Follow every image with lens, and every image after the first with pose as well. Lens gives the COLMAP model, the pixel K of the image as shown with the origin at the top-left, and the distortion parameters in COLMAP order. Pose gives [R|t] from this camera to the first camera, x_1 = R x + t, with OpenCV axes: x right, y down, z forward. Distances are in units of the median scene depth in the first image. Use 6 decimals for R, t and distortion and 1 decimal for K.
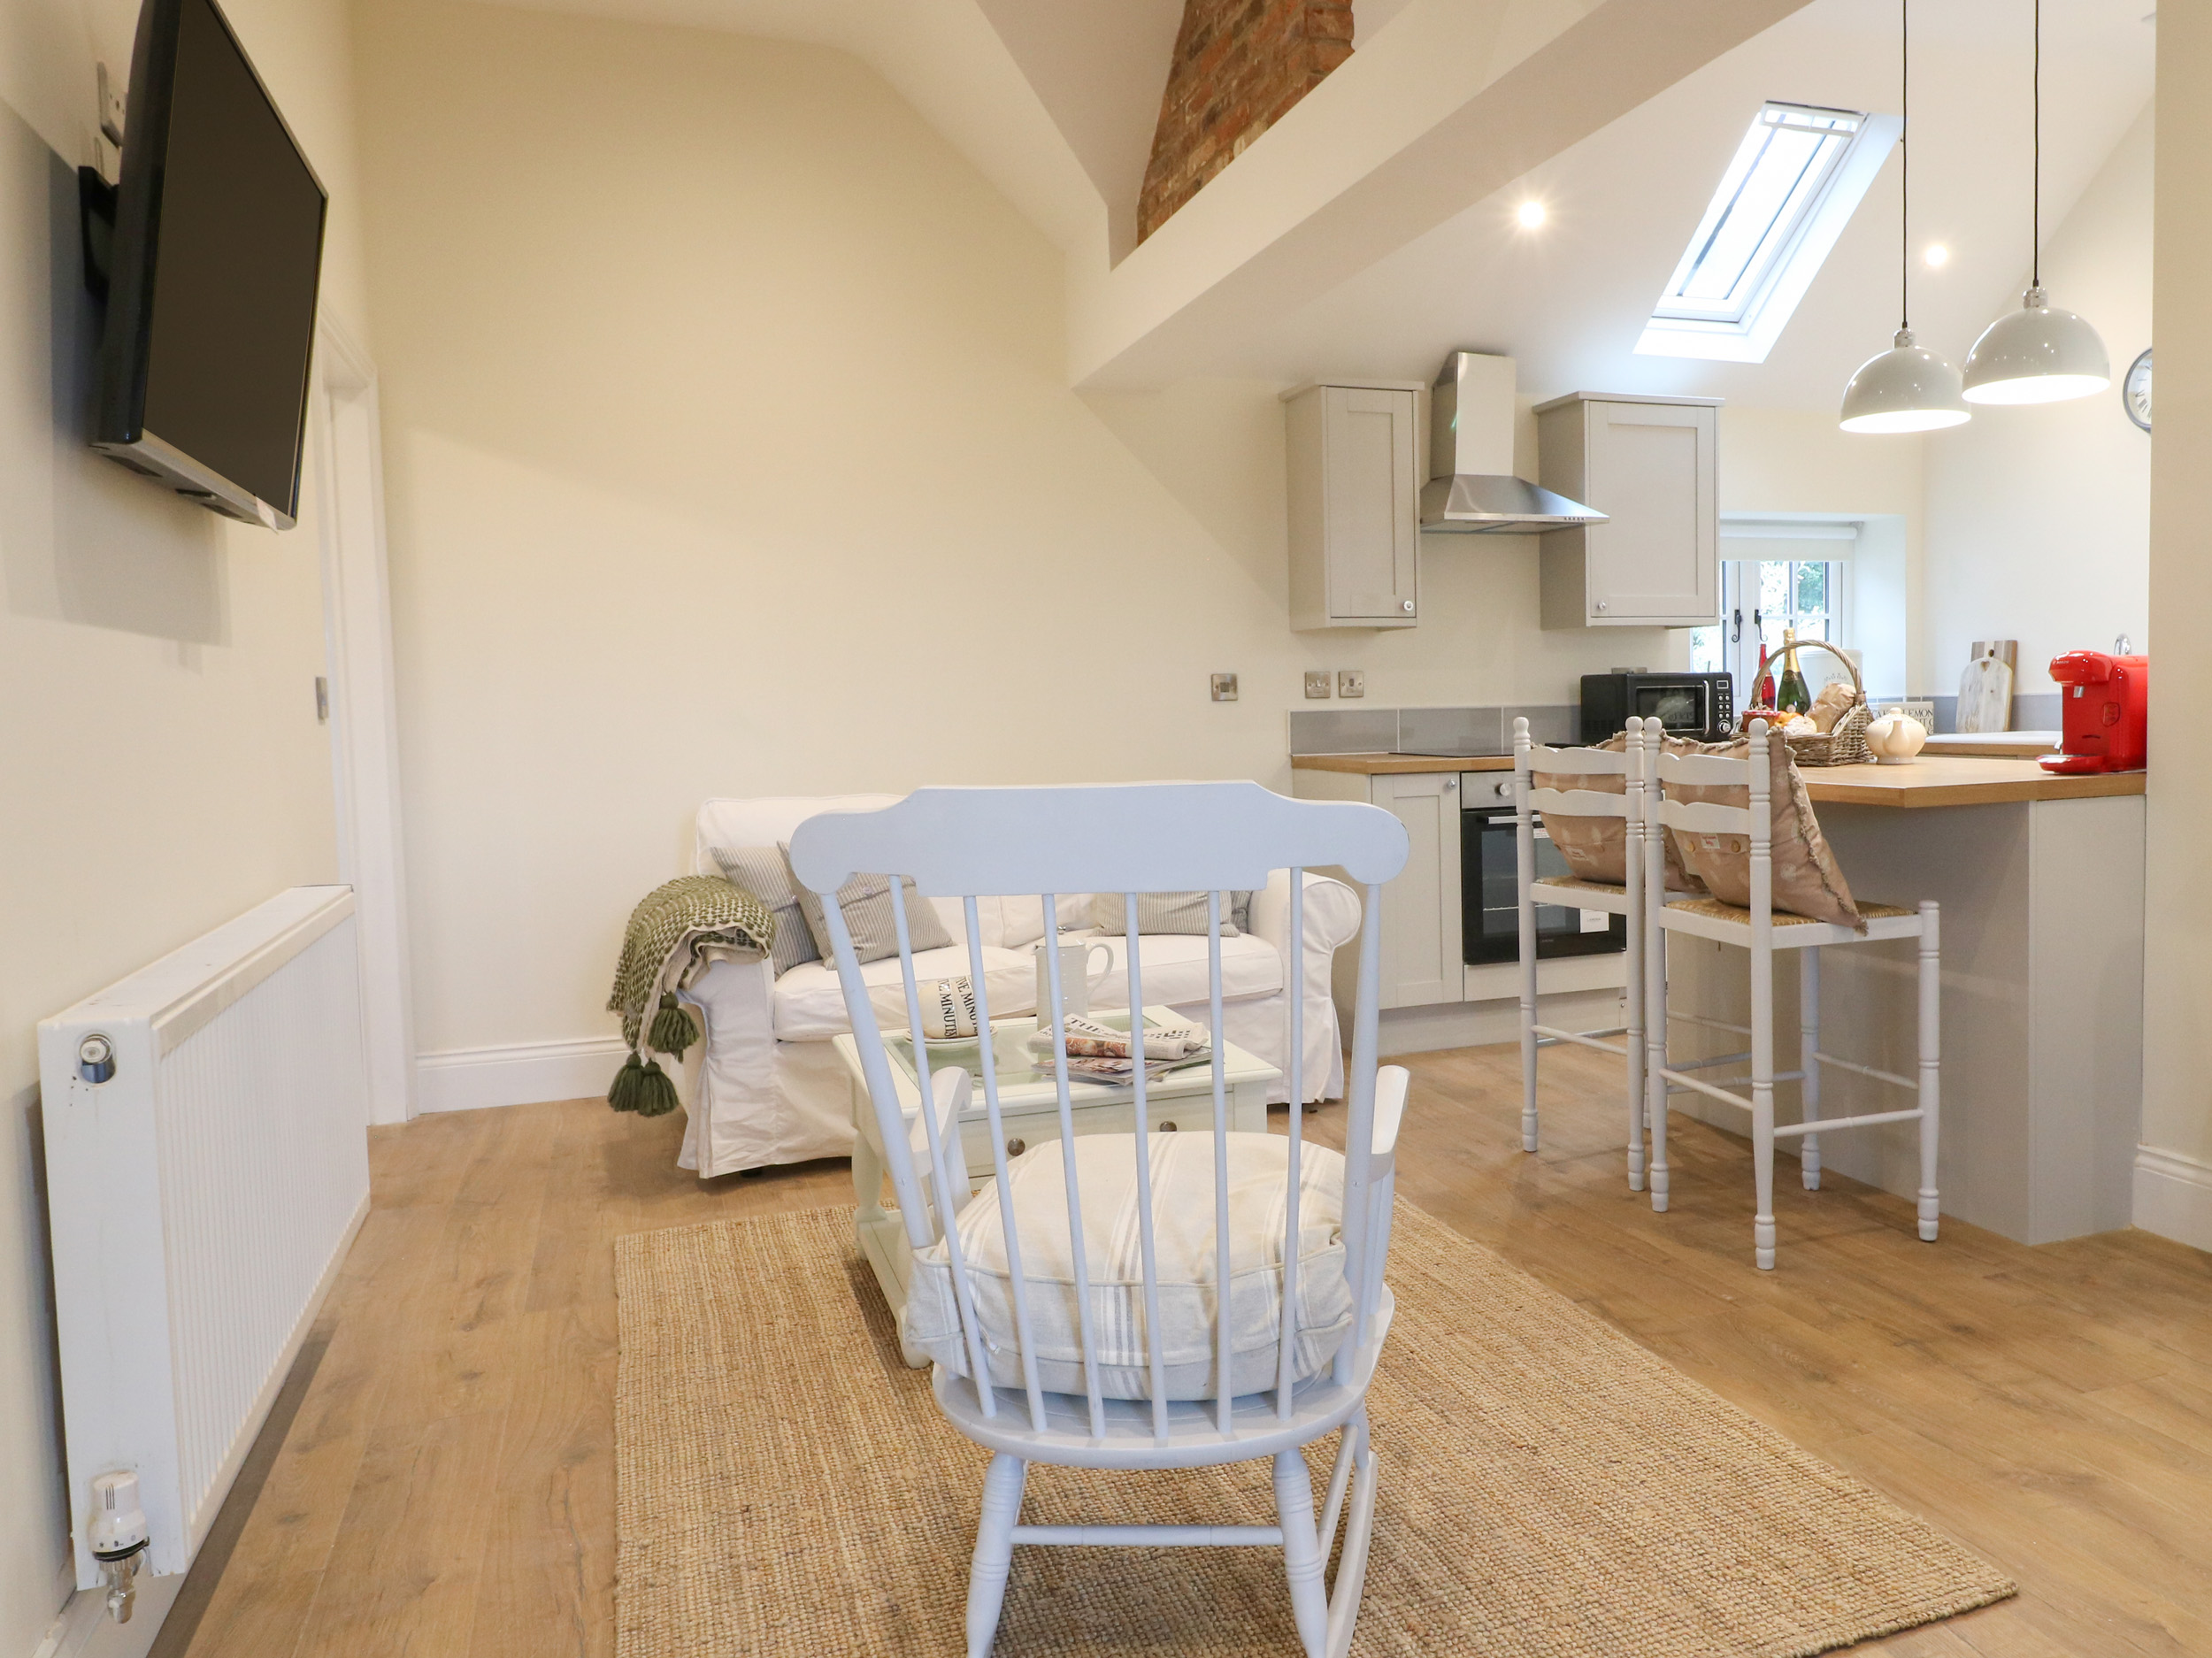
lens RADIAL K [[1680.5, 0, 1289.4], [0, 1680.5, 812.4], [0, 0, 1]] dist [-0.004099, 0.000613]
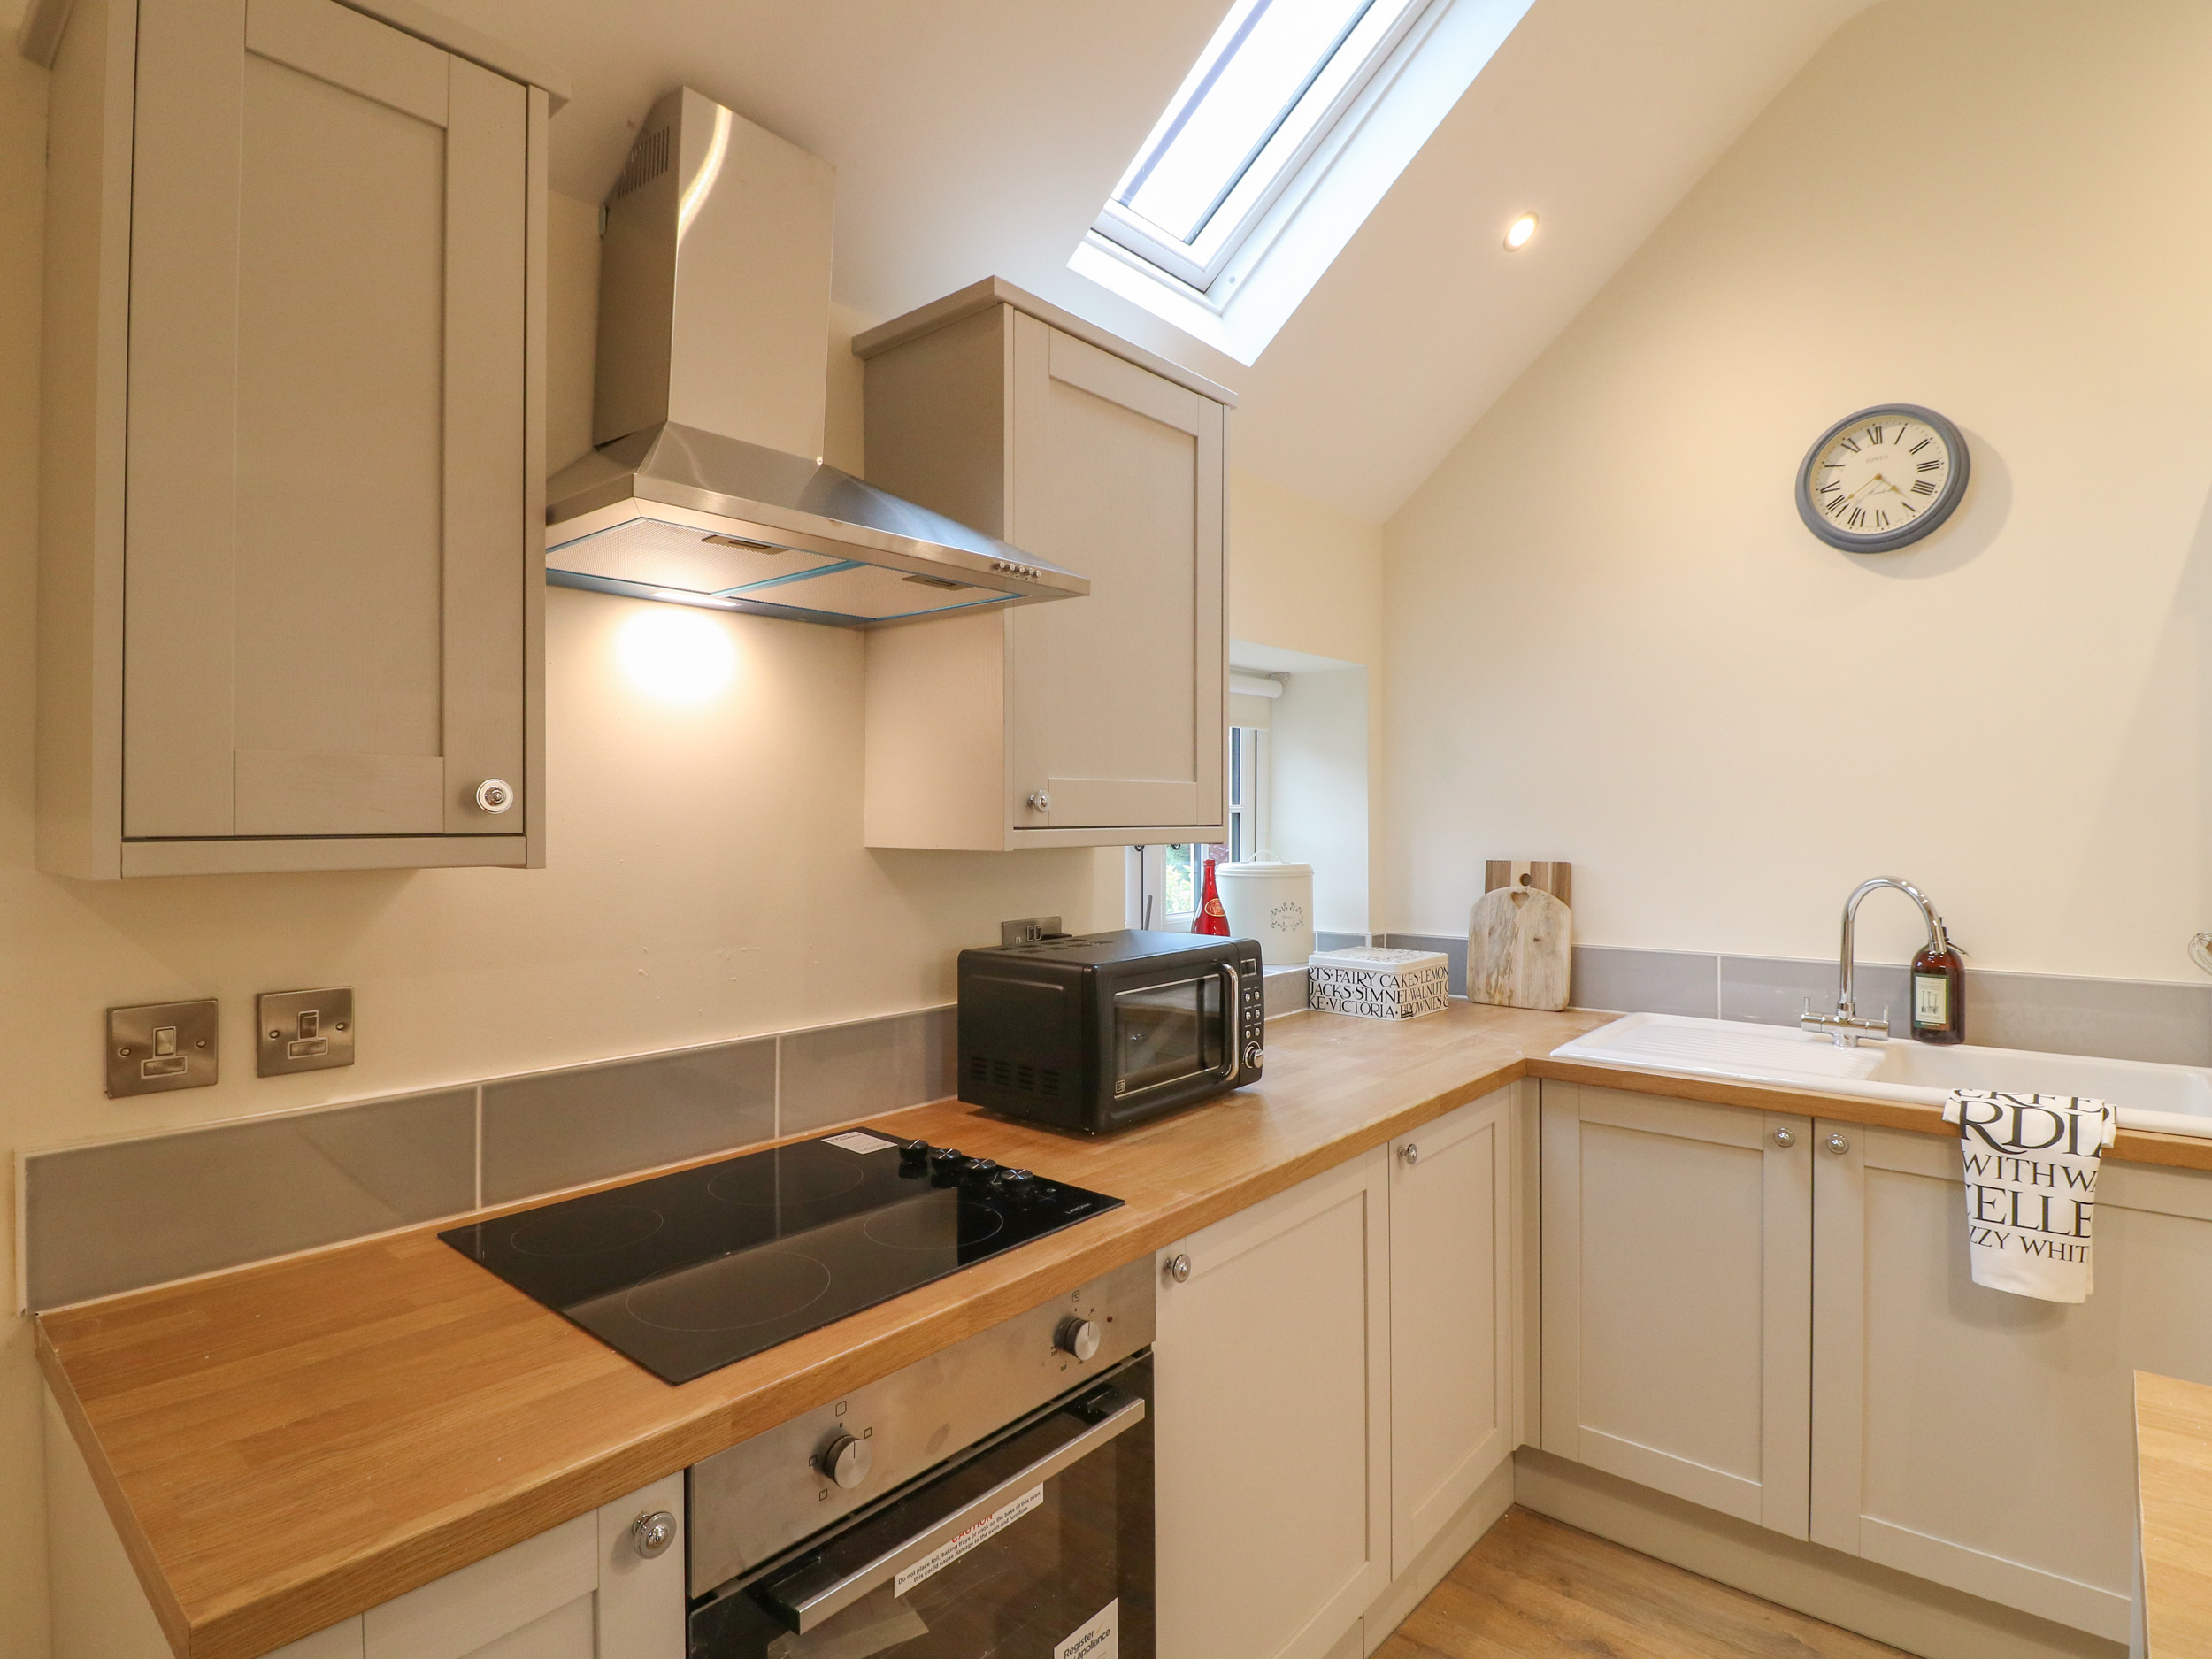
lens RADIAL K [[1148.6, 0, 1102.2], [0, 1148.6, 816.0], [0, 0, 1]] dist [-0.001919, -0.011013]
pose [[0.885926, 0.019040, 0.463436, 0.085832], [0.014522, 0.997529, -0.068743, -0.124326], [-0.463600, 0.067632, 0.883460, 0.925680]]
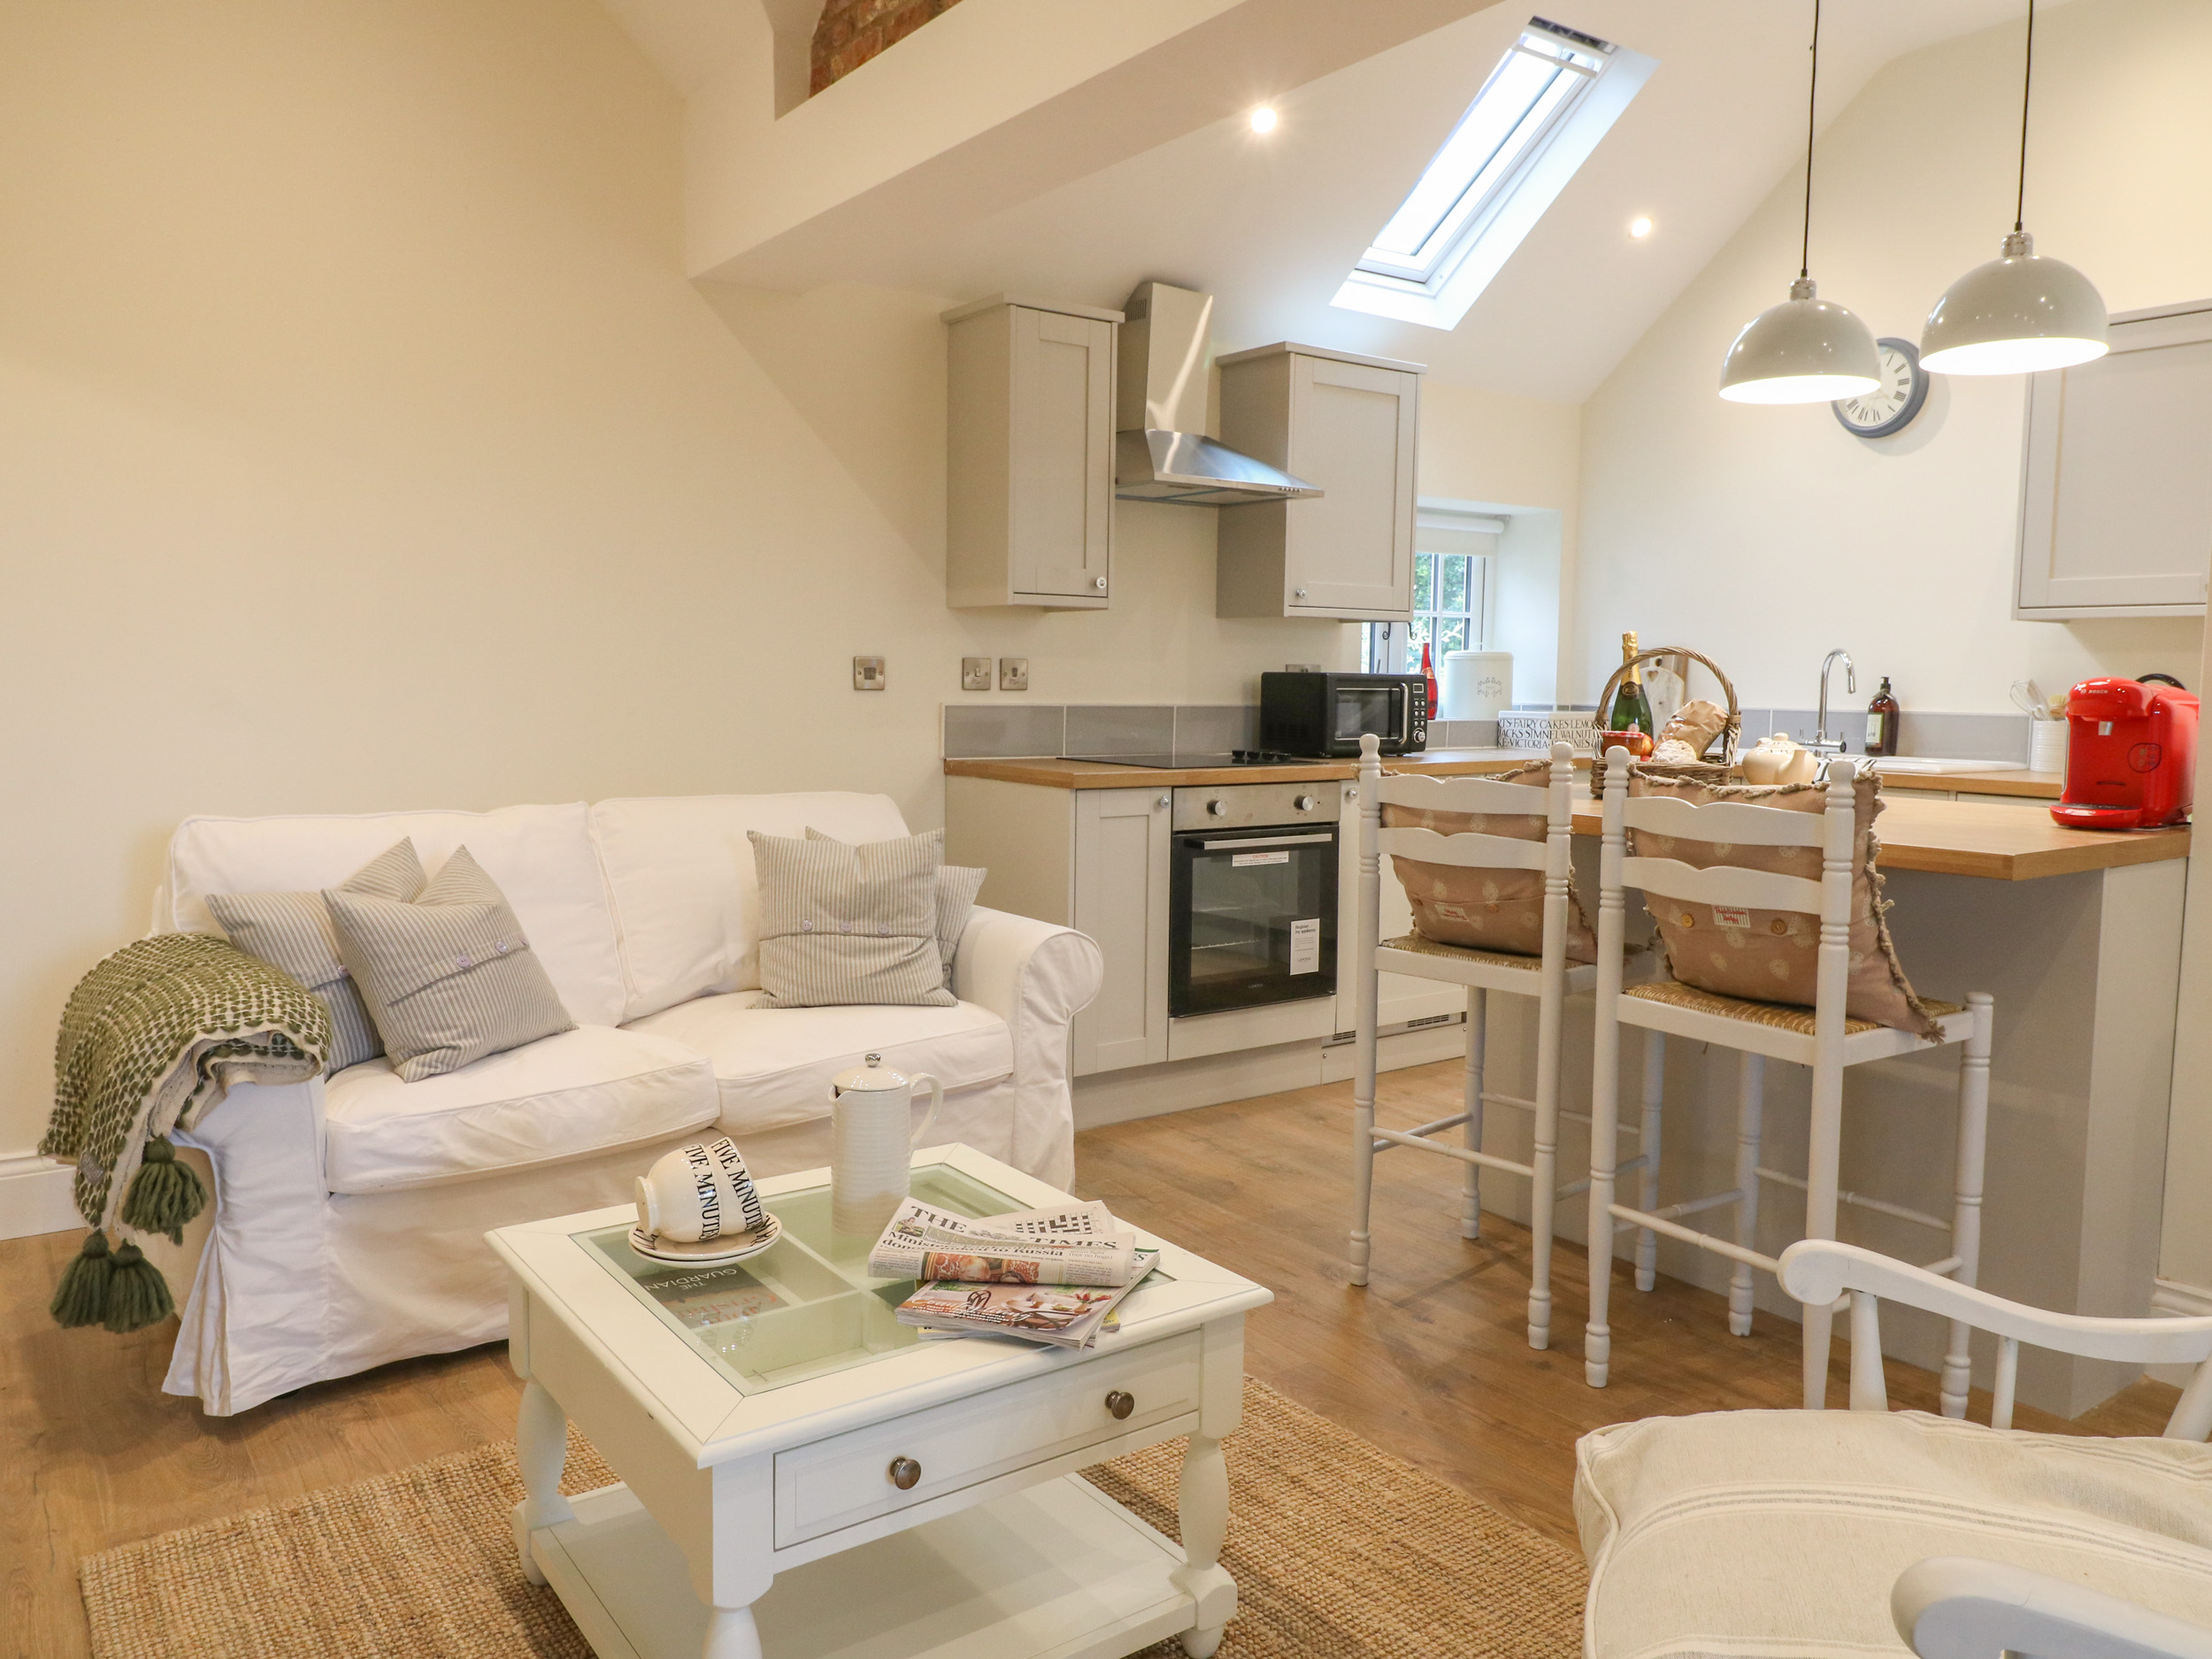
lens RADIAL K [[1606.3, 0, 1087.7], [0, 1606.3, 813.5], [0, 0, 1]] dist [0.006329, -0.011732]
pose [[0.970231, 0.012161, 0.241876, -0.149290], [-0.016646, 0.999725, 0.016504, -0.026633], [-0.241609, -0.020039, 0.970167, 0.274989]]
